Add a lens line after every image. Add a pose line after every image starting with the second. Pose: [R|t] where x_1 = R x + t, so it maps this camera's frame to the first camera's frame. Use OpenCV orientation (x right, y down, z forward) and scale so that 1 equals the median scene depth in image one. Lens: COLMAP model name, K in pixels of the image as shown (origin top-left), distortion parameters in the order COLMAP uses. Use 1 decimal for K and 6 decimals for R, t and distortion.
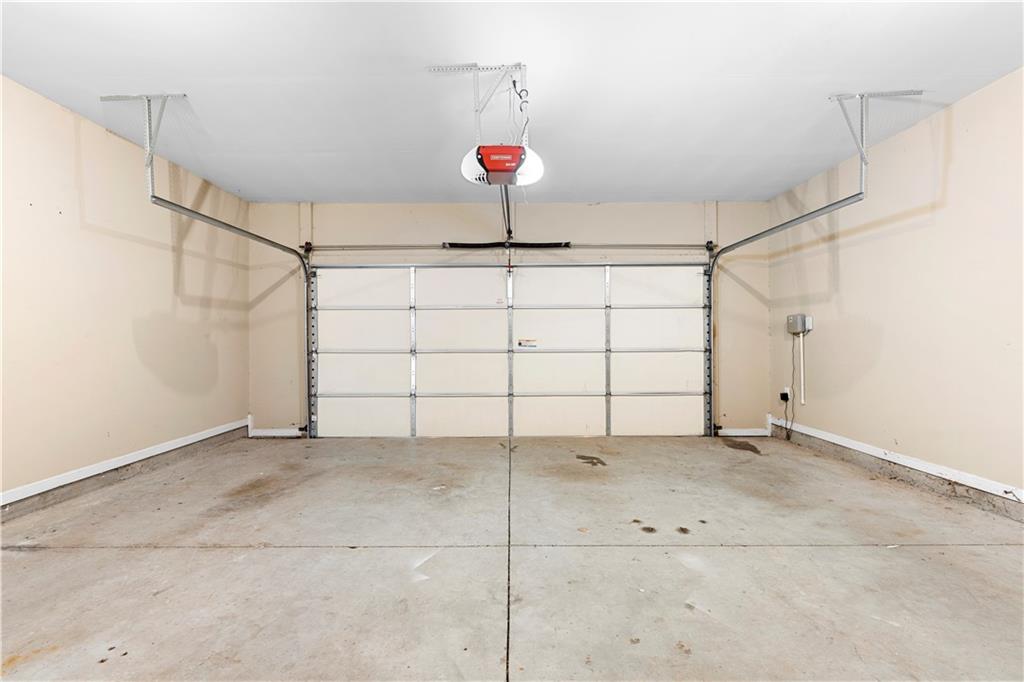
lens RADIAL K [[467.3, 0, 514.5], [0, 467.3, 339.5], [0, 0, 1]] dist [-0.008903, 0.001872]
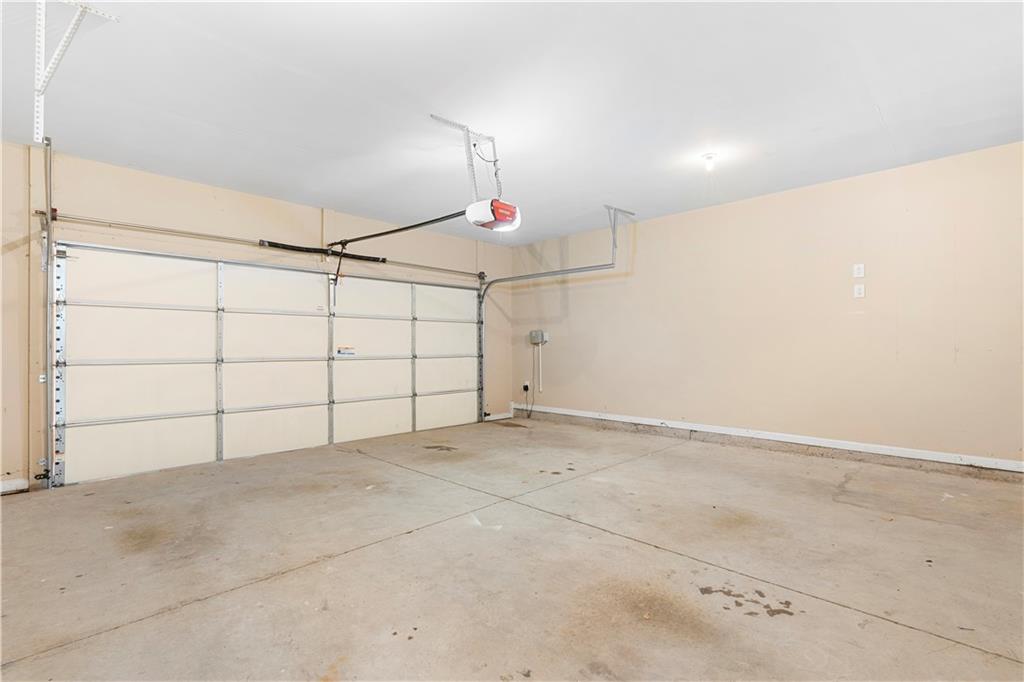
lens RADIAL K [[467.3, 0, 521.8], [0, 467.3, 343.2], [0, 0, 1]] dist [-0.008903, 0.001872]
pose [[0.698269, 0.008438, 0.715785, -0.609504], [-0.000577, 0.999937, -0.011224, 0.003352], [-0.715835, 0.007425, 0.698230, 0.015131]]
